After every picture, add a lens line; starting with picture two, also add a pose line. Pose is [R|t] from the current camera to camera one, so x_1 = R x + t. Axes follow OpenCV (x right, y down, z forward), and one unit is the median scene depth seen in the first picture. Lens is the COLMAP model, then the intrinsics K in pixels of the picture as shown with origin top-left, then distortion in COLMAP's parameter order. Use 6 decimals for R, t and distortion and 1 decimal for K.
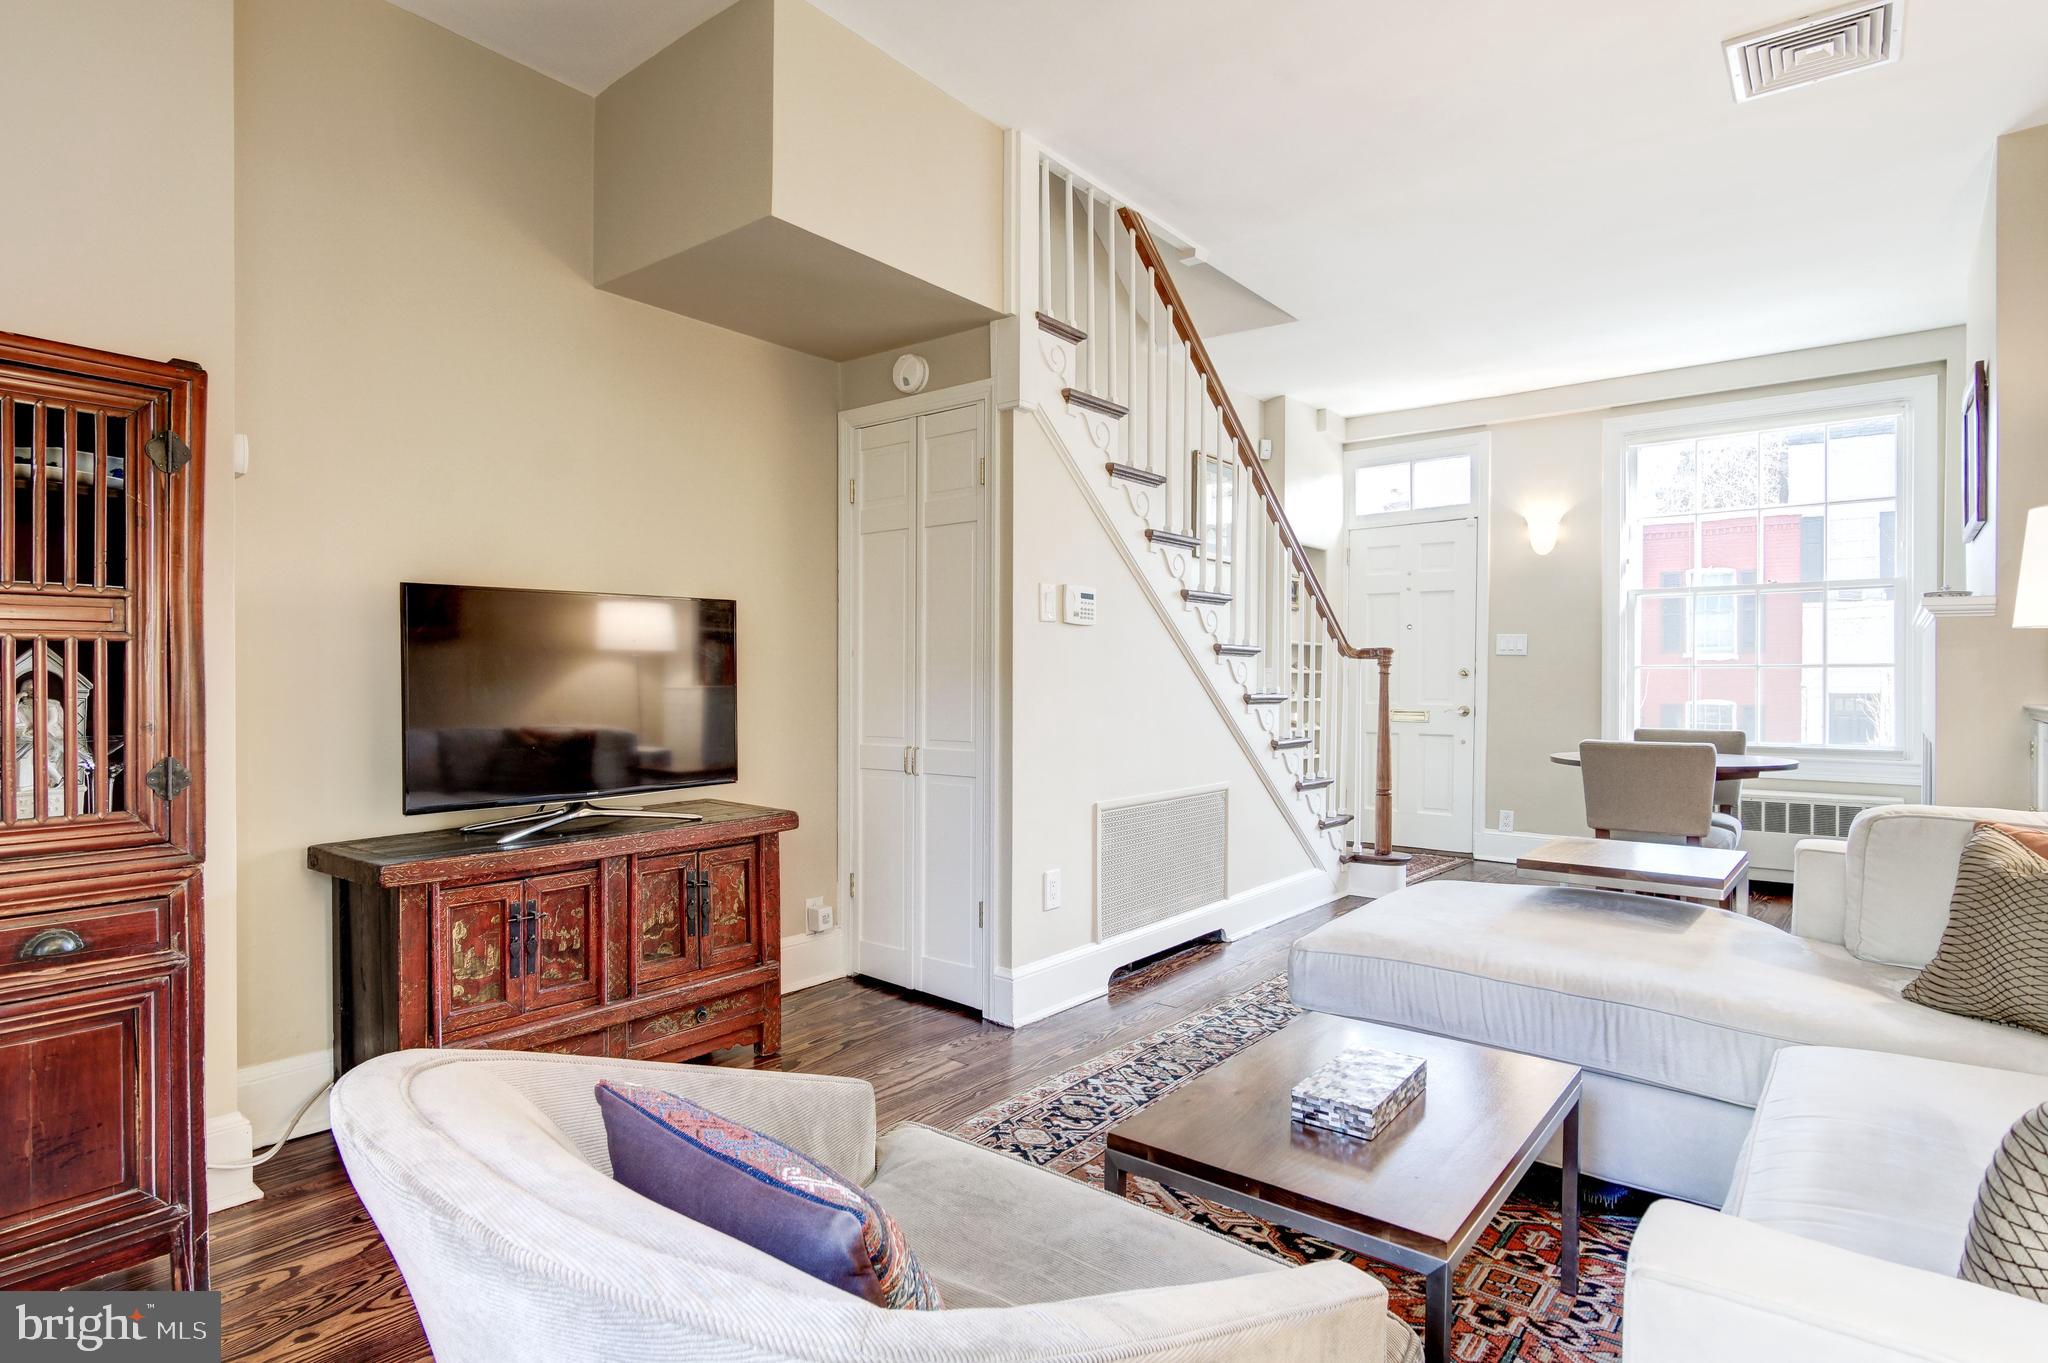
lens RADIAL K [[1091.6, 0, 1021.4], [0, 1091.6, 686.3], [0, 0, 1]] dist [-0.021191, 0.008198]
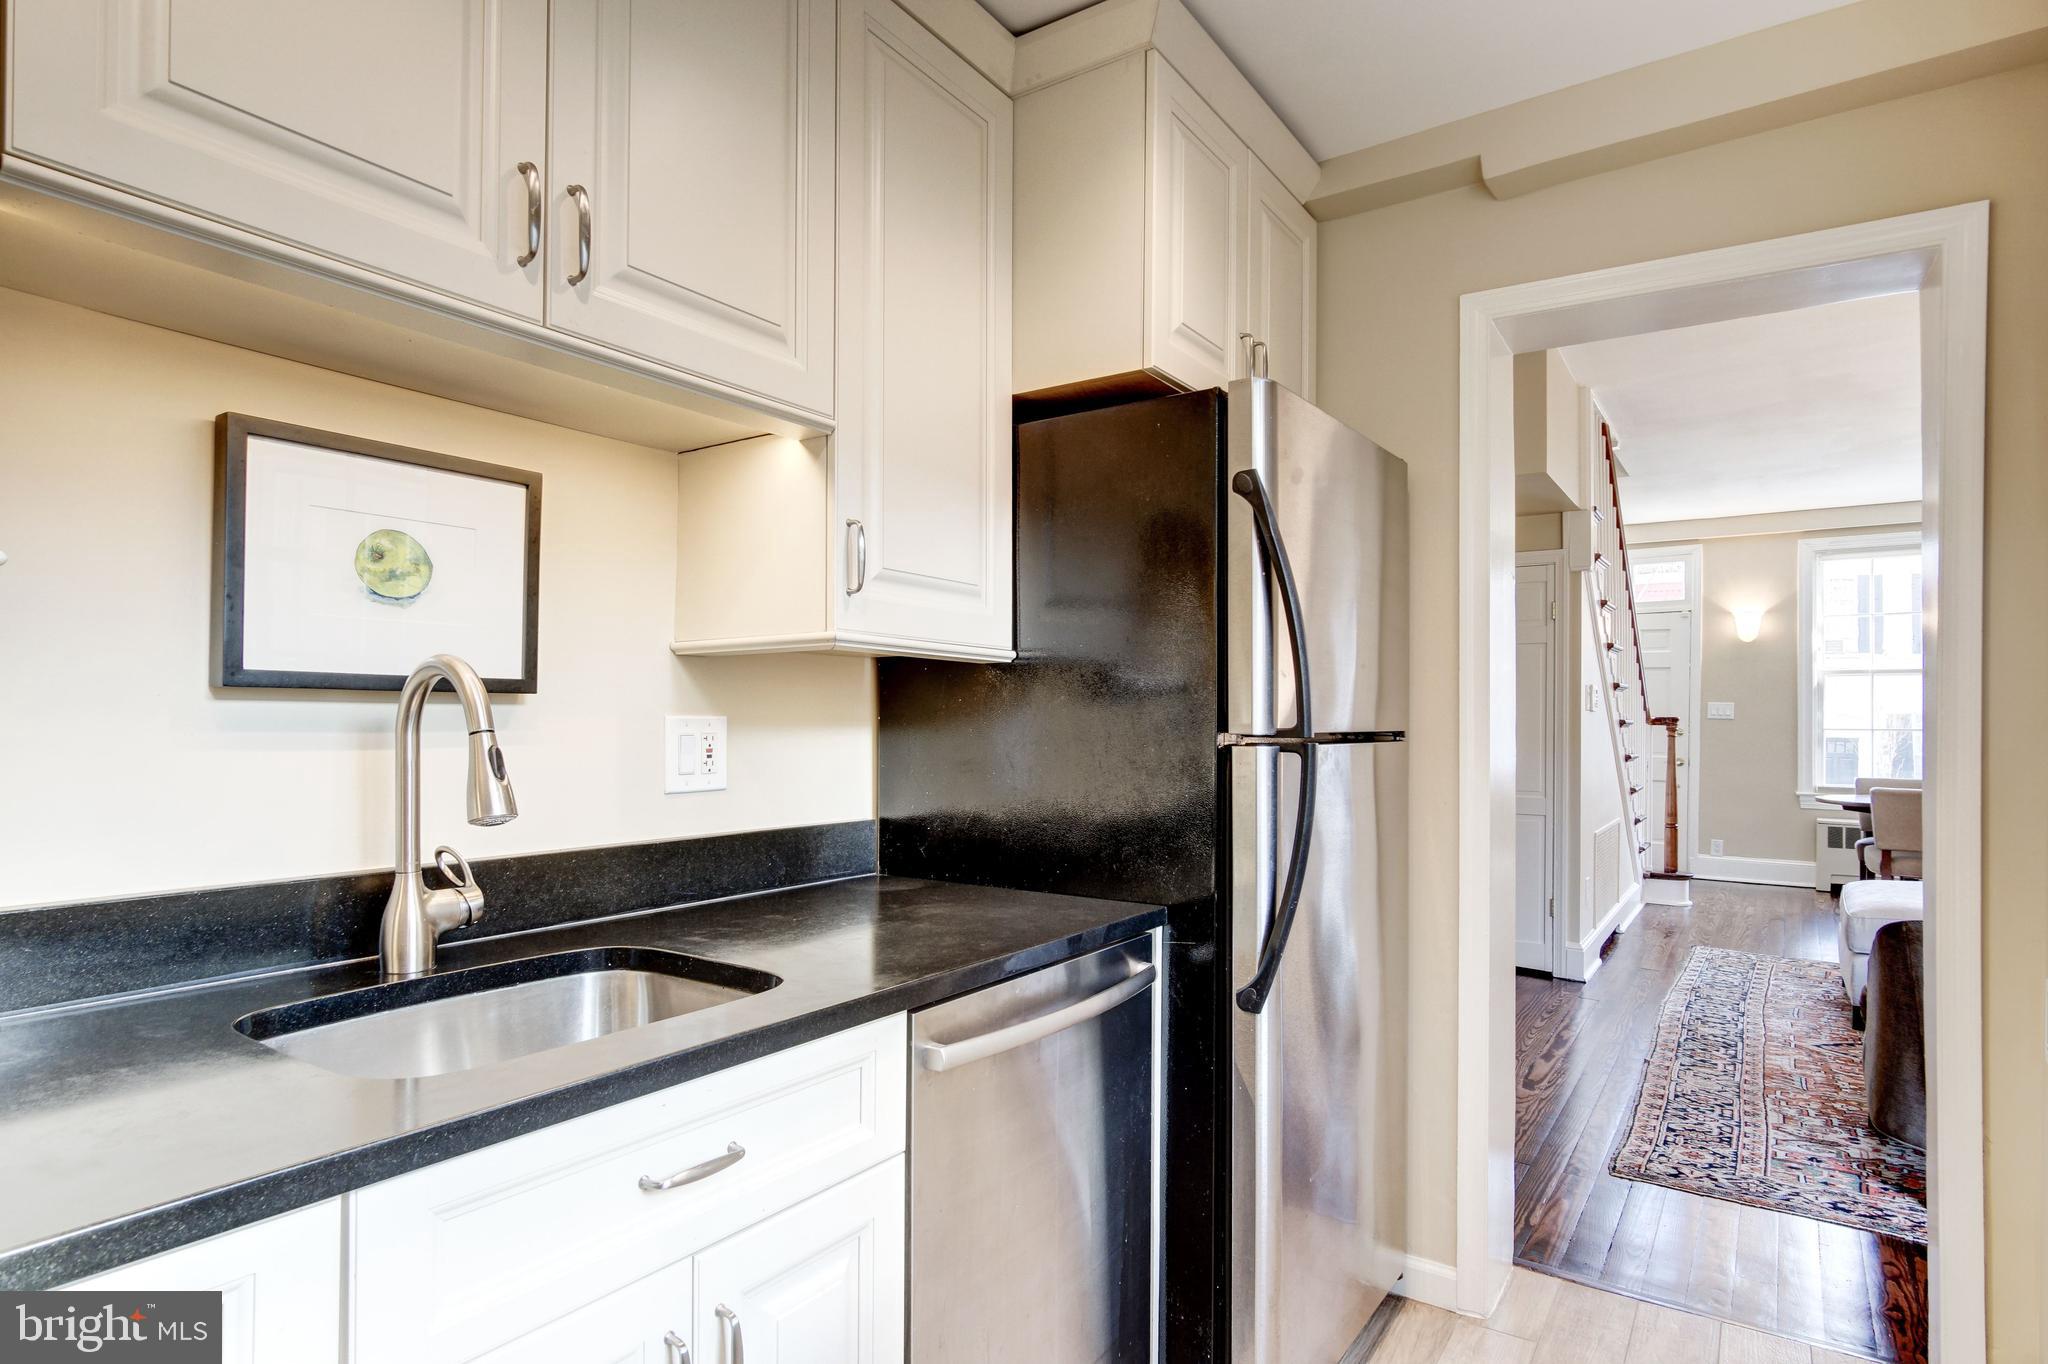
lens RADIAL K [[1103.9, 0, 1000.2], [0, 1103.9, 707.3], [0, 0, 1]] dist [-0.023149, 0.001313]
pose [[0.998668, 0.004833, 0.051376, -0.871530], [-0.004199, 0.999914, -0.012435, -0.042434], [-0.051432, 0.012203, 0.998602, -0.462926]]
